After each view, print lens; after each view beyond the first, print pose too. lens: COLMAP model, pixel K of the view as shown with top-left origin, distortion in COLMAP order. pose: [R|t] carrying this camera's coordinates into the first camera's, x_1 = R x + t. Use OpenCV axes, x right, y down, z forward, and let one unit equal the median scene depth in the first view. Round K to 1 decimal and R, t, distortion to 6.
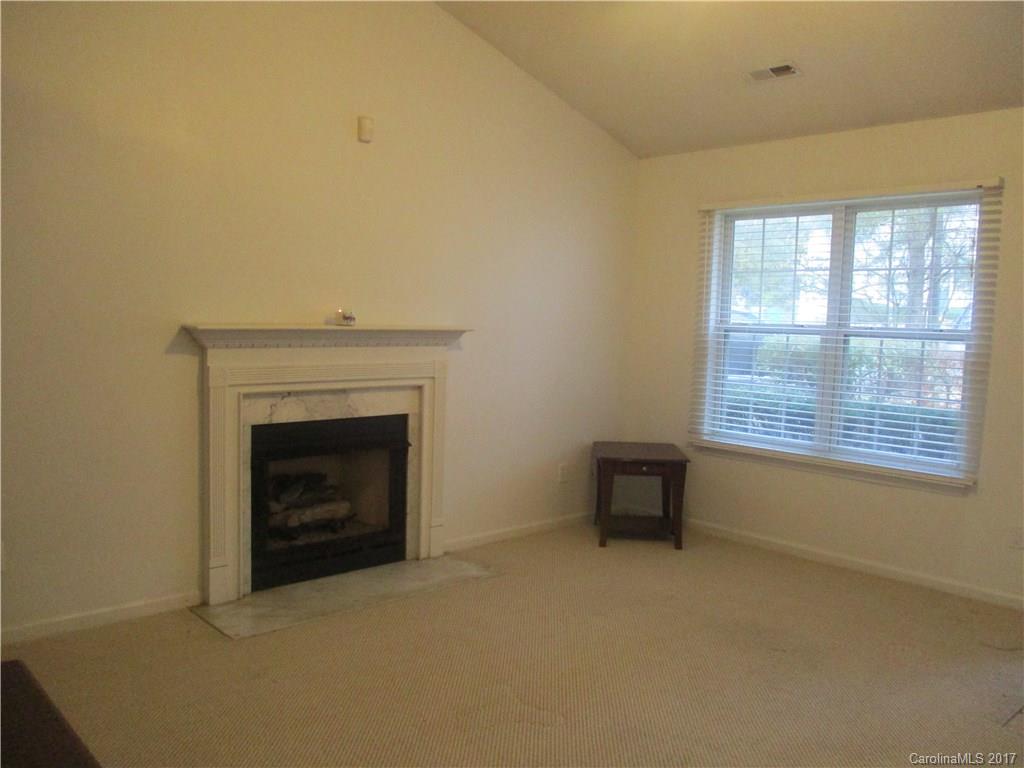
lens RADIAL K [[860.1, 0, 512.0], [0, 860.1, 384.0], [0, 0, 1]] dist [-0.004479, -0.009078]
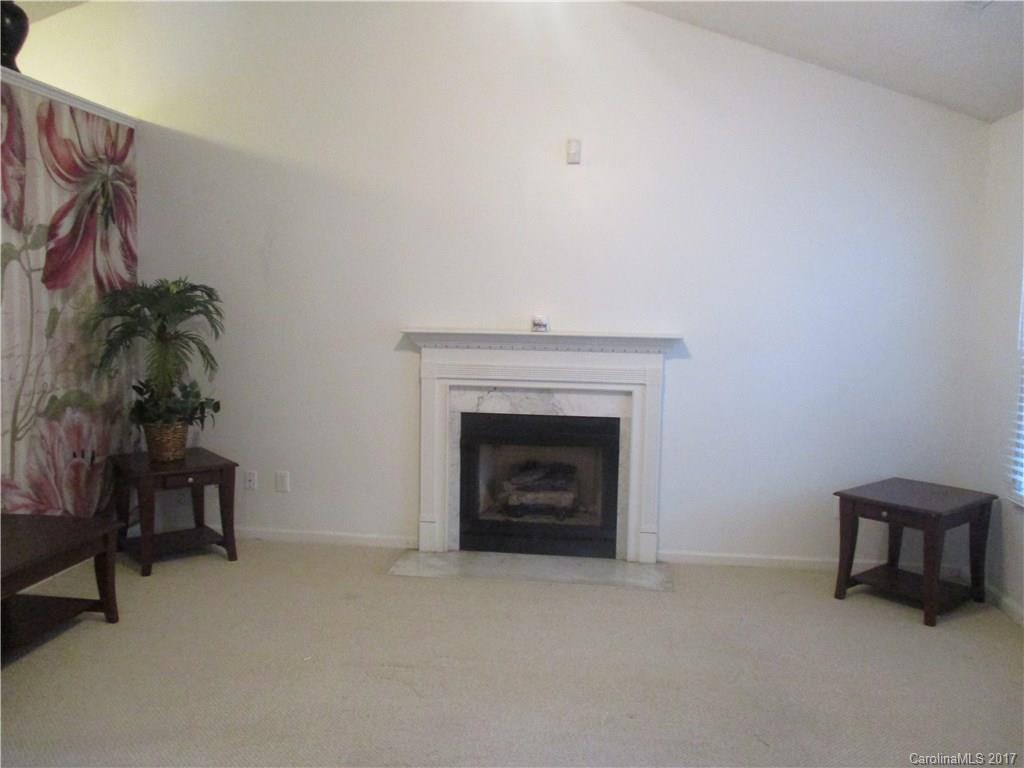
lens RADIAL K [[860.1, 0, 512.0], [0, 860.1, 384.0], [0, 0, 1]] dist [-0.004479, -0.009078]
pose [[0.654482, 0.056979, -0.753928, 0.620699], [-0.065492, 0.997681, 0.018547, -0.018047], [0.753236, 0.037238, 0.656695, 0.238797]]
